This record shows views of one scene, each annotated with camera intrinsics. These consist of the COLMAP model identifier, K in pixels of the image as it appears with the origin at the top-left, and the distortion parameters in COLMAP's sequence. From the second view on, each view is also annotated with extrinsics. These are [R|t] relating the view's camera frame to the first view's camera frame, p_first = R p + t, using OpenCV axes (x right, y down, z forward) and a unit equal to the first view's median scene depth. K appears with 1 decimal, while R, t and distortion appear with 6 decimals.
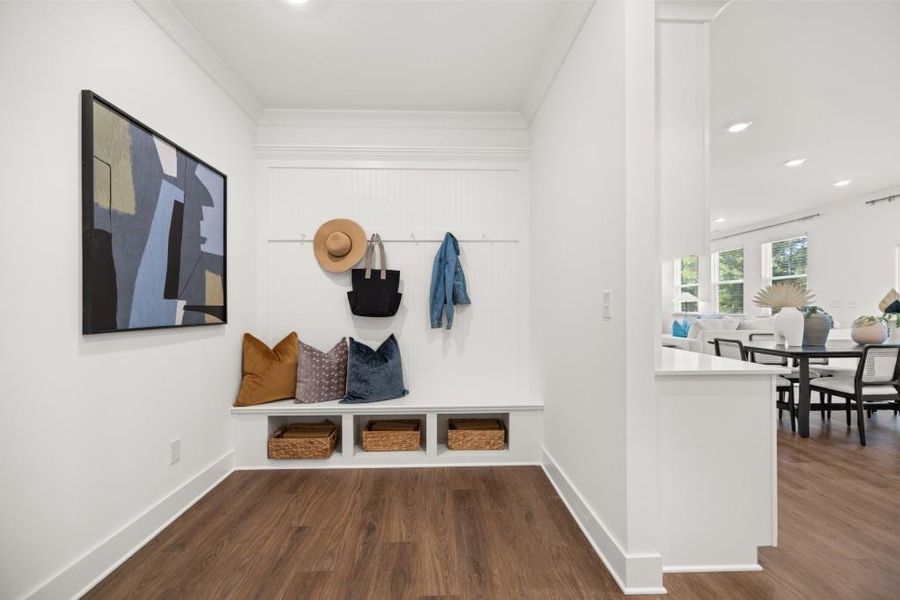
lens RADIAL K [[376.5, 0, 450.5], [0, 376.5, 307.3], [0, 0, 1]] dist [0.000919, -0.001141]
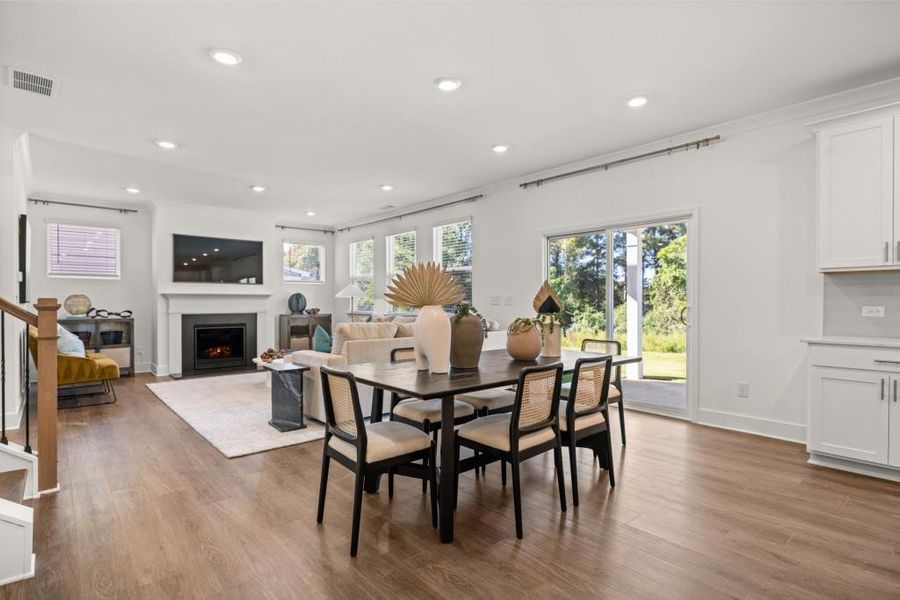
lens RADIAL K [[449.7, 0, 451.2], [0, 449.7, 304.4], [0, 0, 1]] dist [-0.005244, -0.002068]
pose [[0.772284, -0.000291, 0.635278, 0.459078], [-0.000377, 1.000000, 0.000916, -0.002843], [-0.635278, -0.000947, 0.772283, 0.425882]]
